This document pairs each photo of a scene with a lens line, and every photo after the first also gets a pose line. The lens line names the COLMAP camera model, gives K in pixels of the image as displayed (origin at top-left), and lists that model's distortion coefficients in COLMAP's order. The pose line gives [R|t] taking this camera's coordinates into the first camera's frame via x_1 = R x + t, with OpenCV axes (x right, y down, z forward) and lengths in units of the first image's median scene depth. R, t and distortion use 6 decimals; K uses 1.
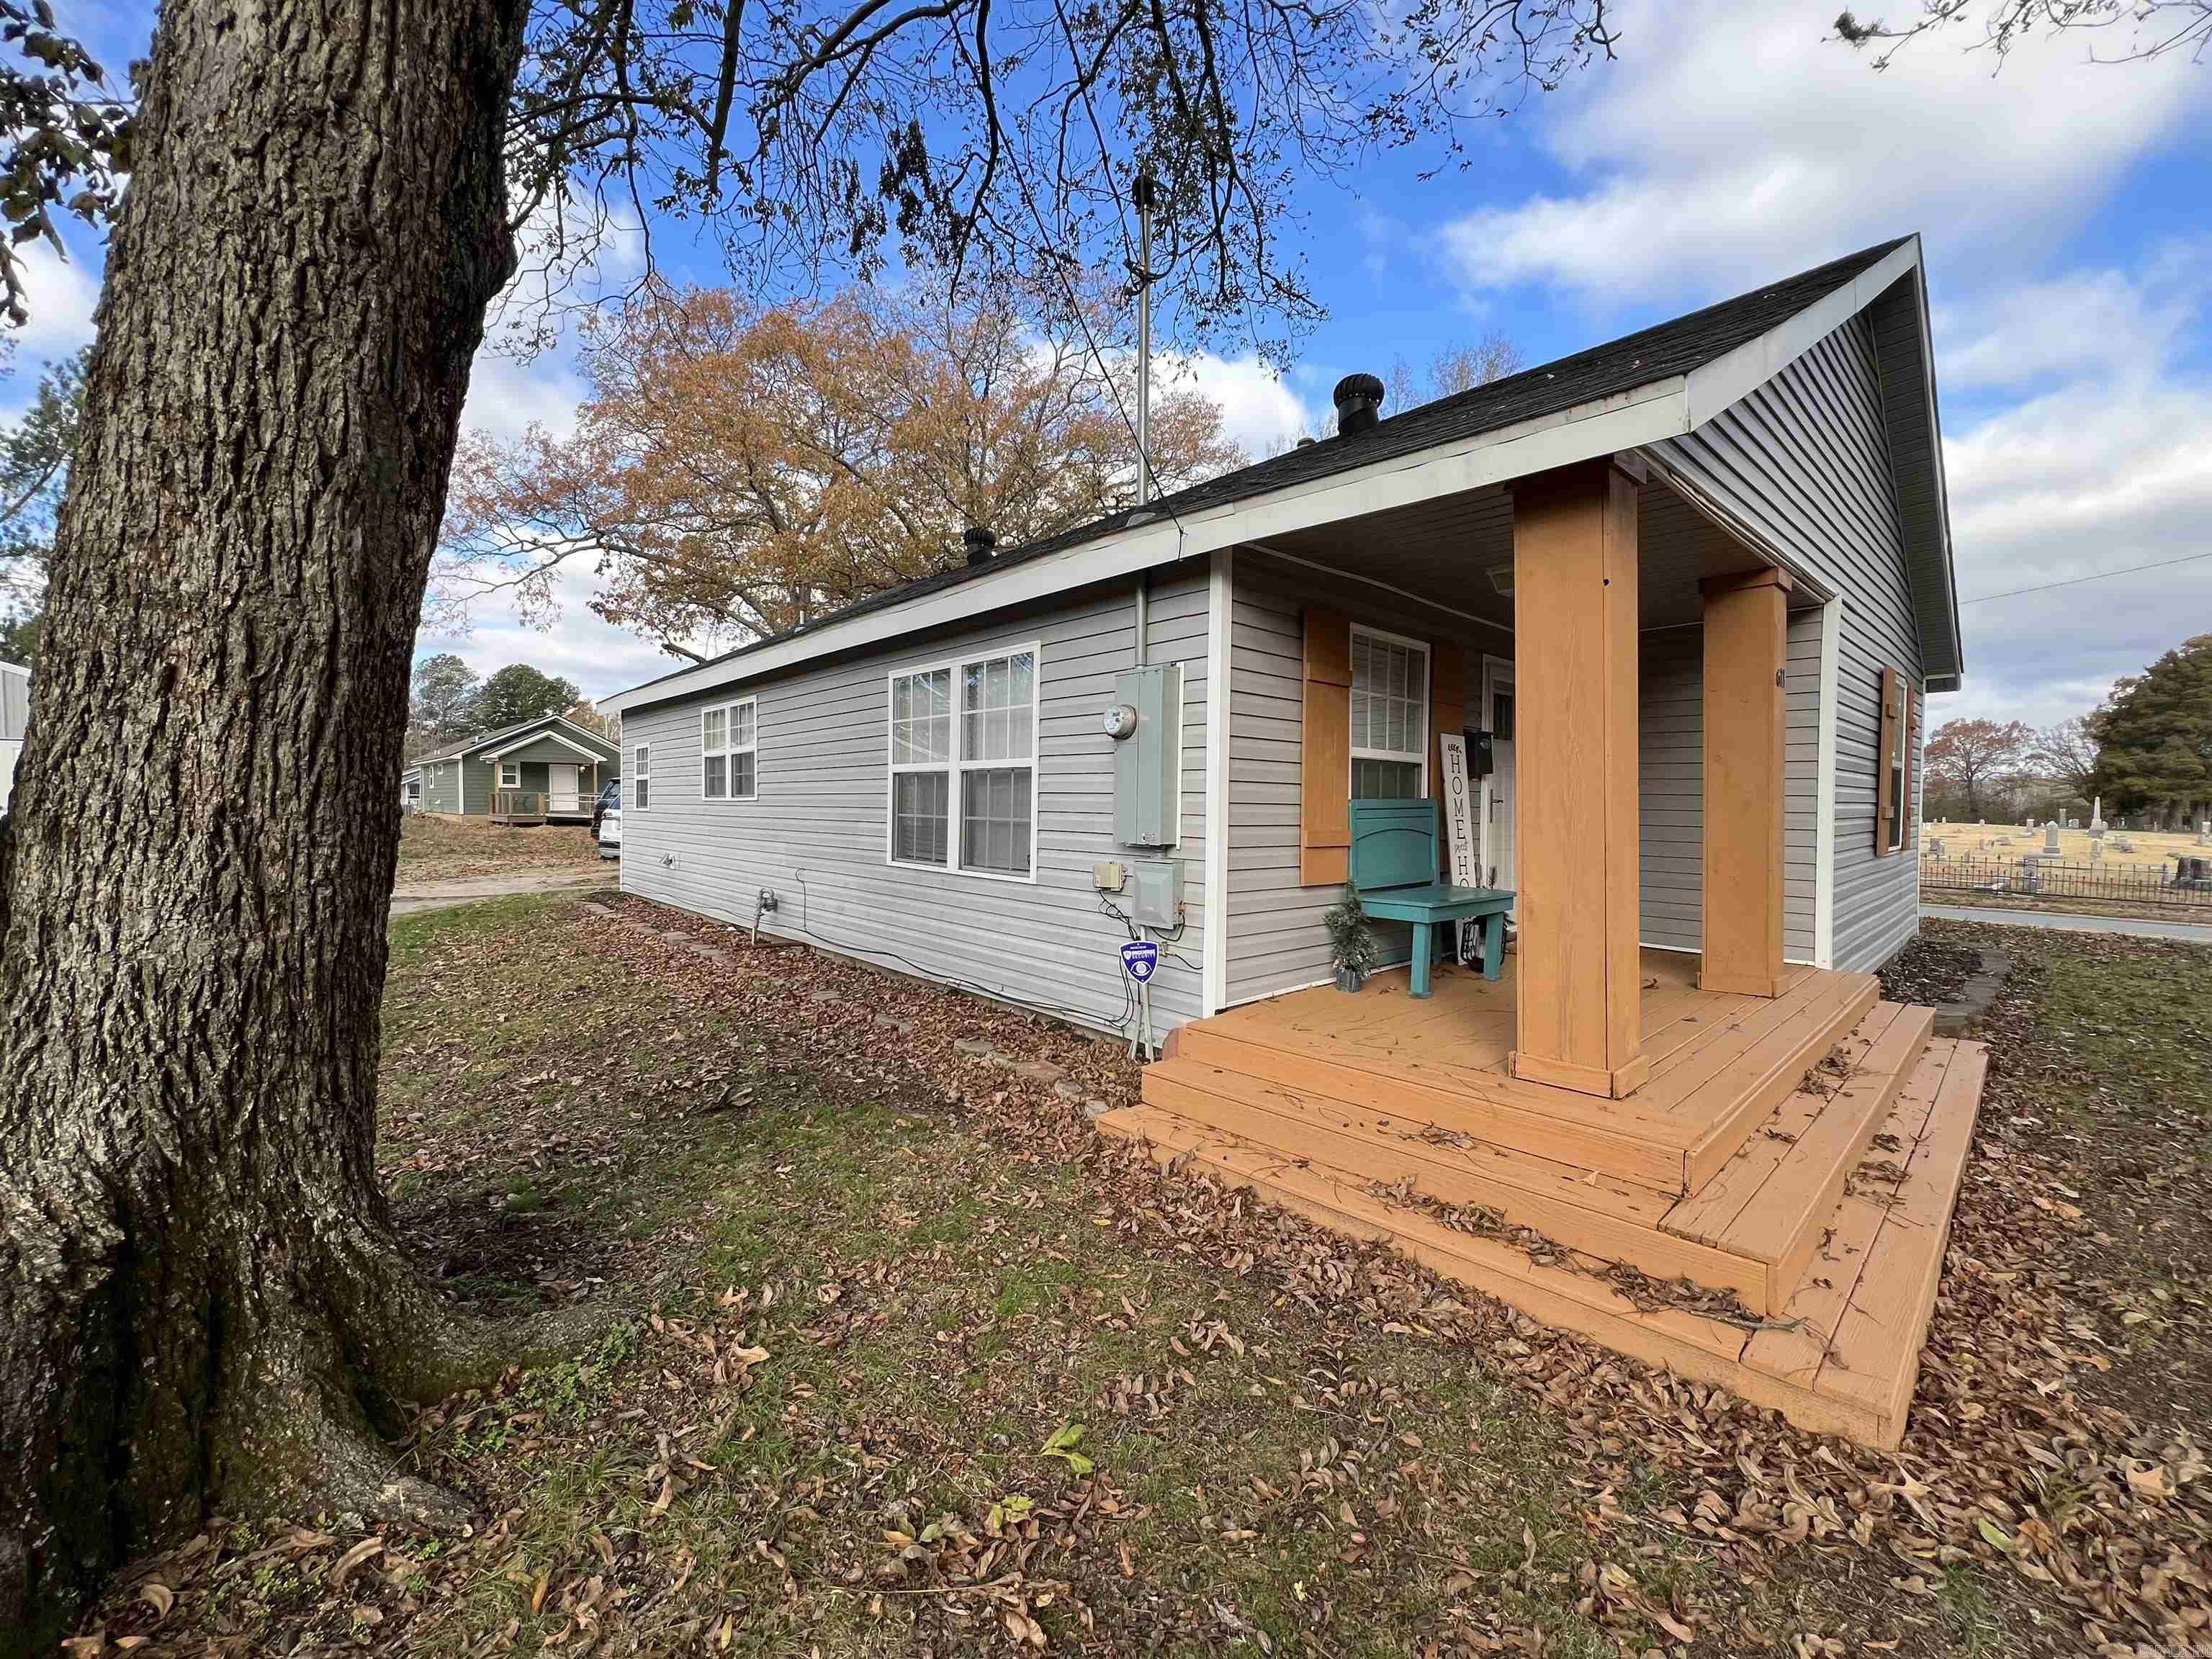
lens RADIAL K [[877.2, 0, 1099.1], [0, 877.2, 823.0], [0, 0, 1]] dist [-0.000316, 0.000045]
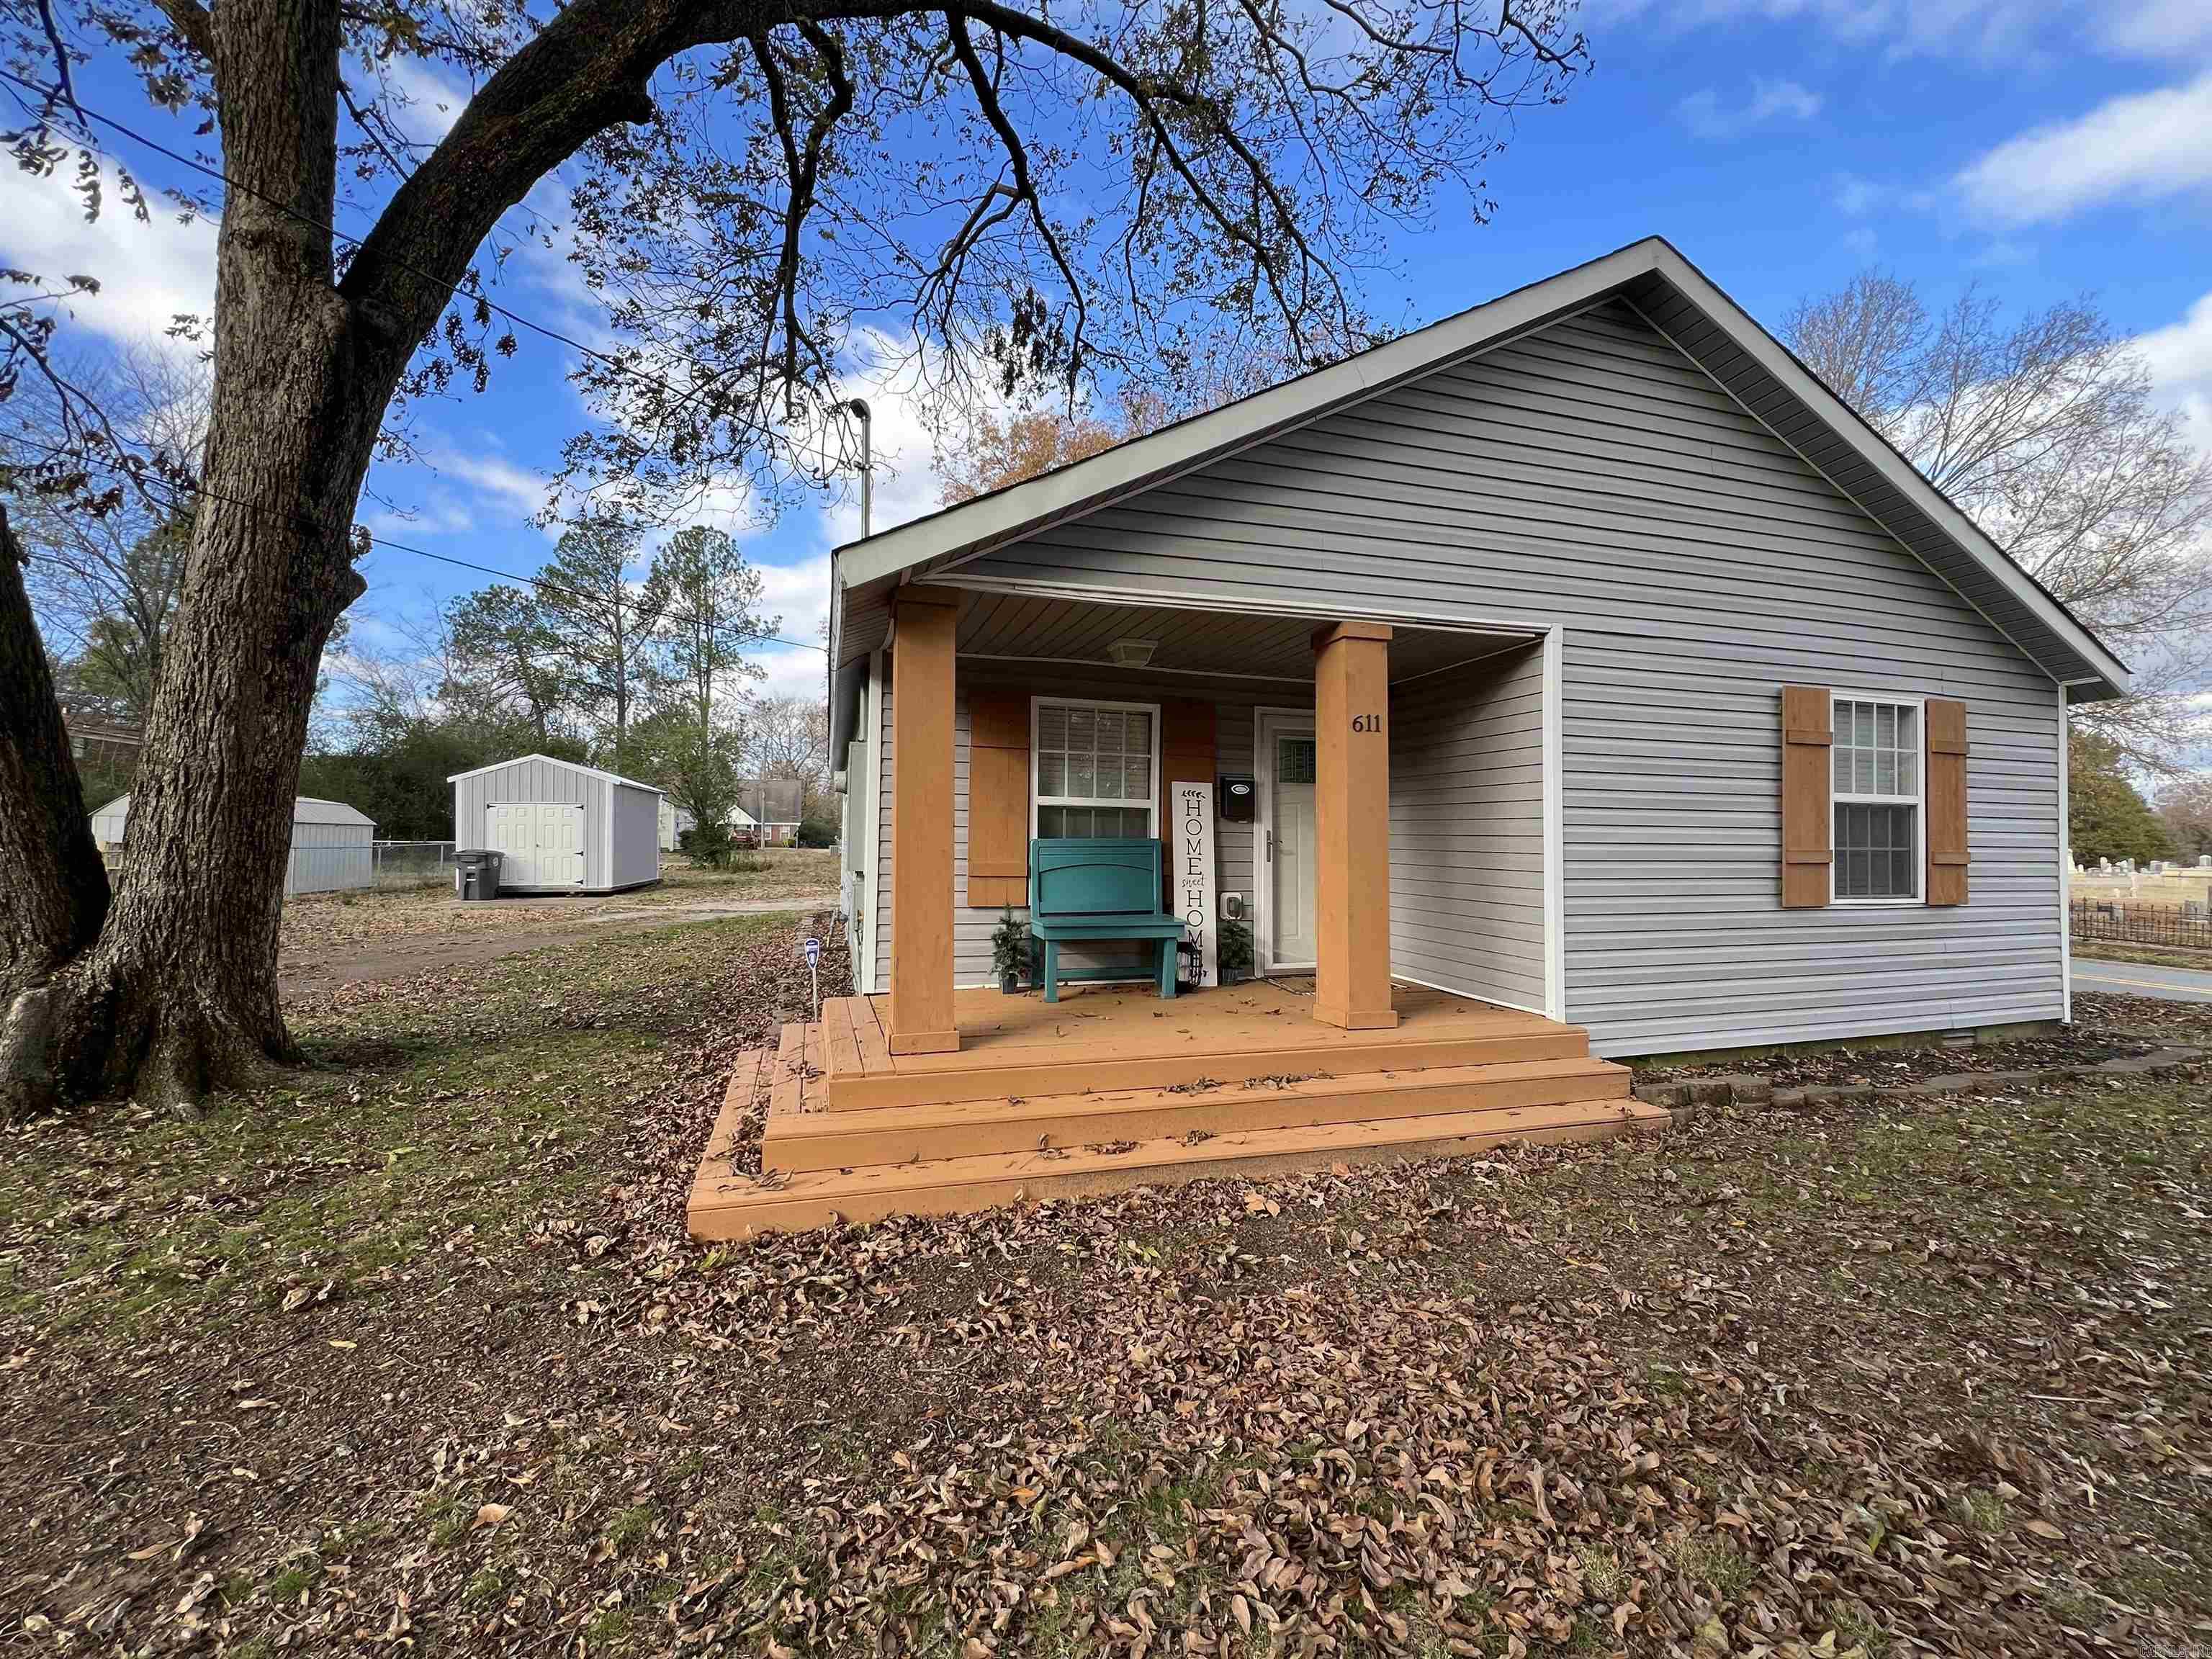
lens RADIAL K [[877.2, 0, 1103.8], [0, 877.2, 824.1], [0, 0, 1]] dist [-0.000316, 0.000045]
pose [[0.908439, -0.006518, -0.417967, 1.057294], [-0.014198, 0.998820, -0.046437, 0.009154], [0.417777, 0.048119, 0.907274, -0.091371]]
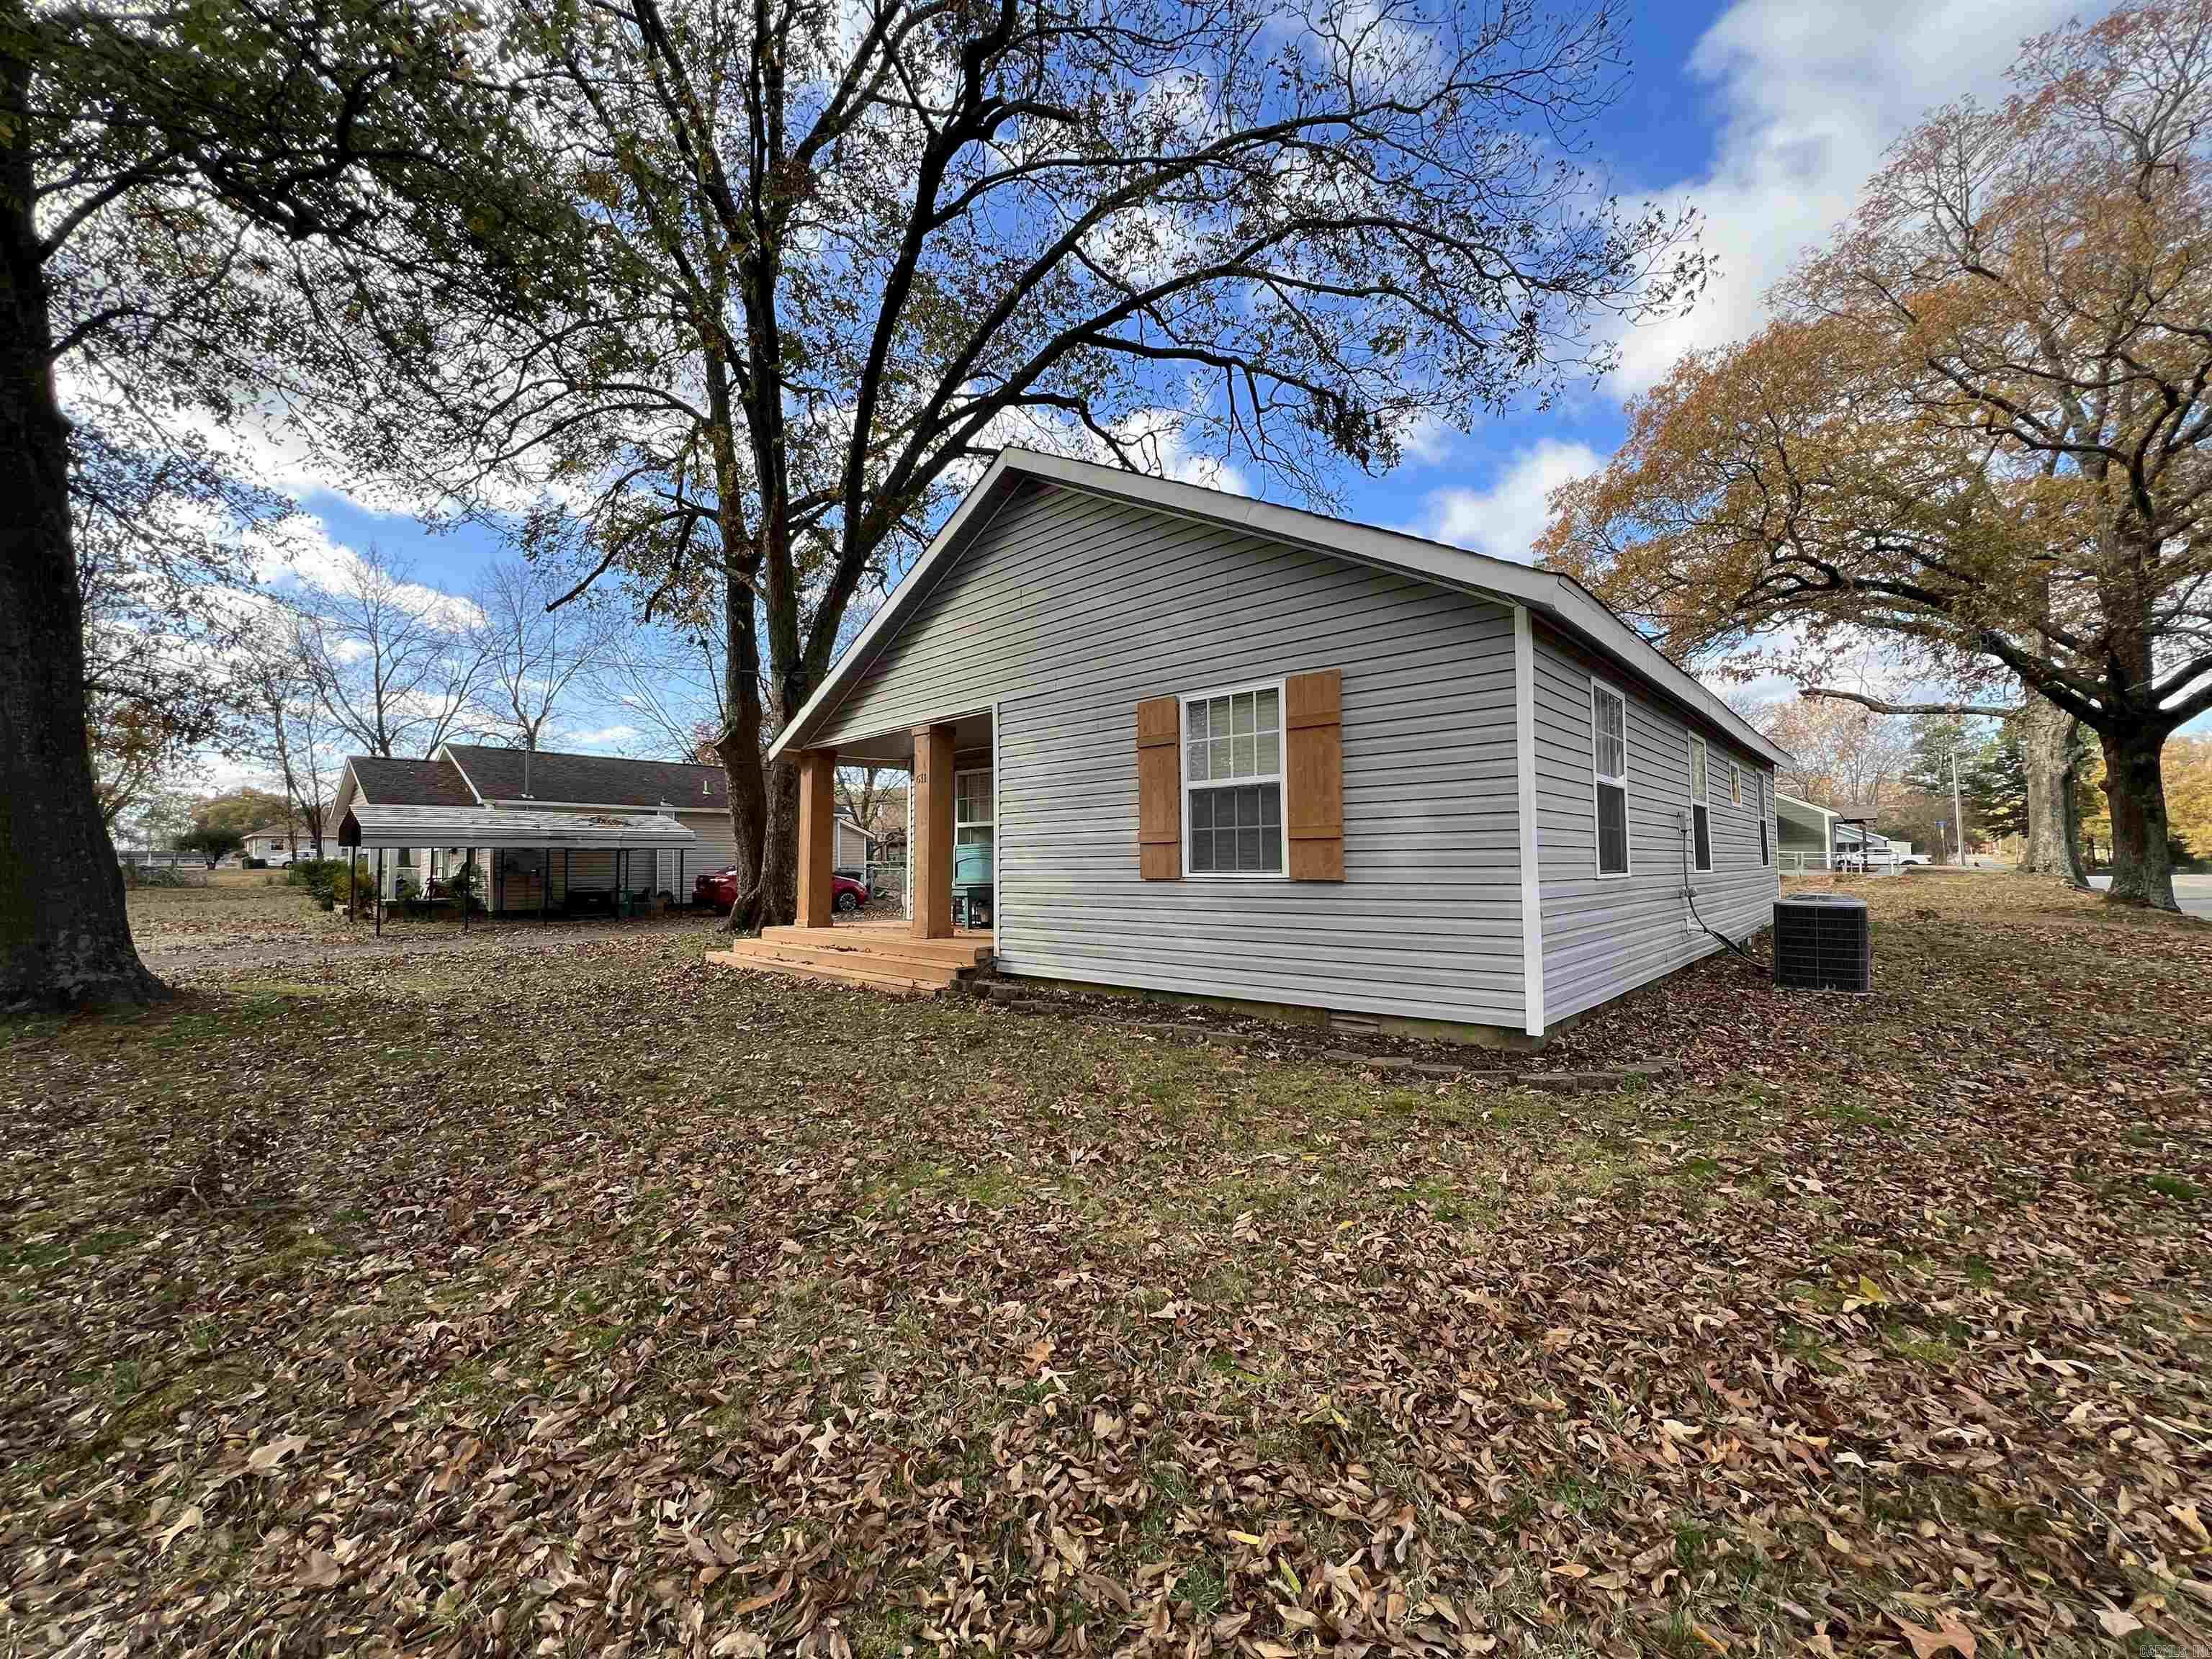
lens RADIAL K [[877.2, 0, 1104.3], [0, 877.2, 838.8], [0, 0, 1]] dist [-0.000316, 0.000045]
pose [[0.090731, -0.047809, -0.994727, 3.247166], [-0.025066, 0.998421, -0.050272, 0.072828], [0.995560, 0.029495, 0.089389, 1.443246]]
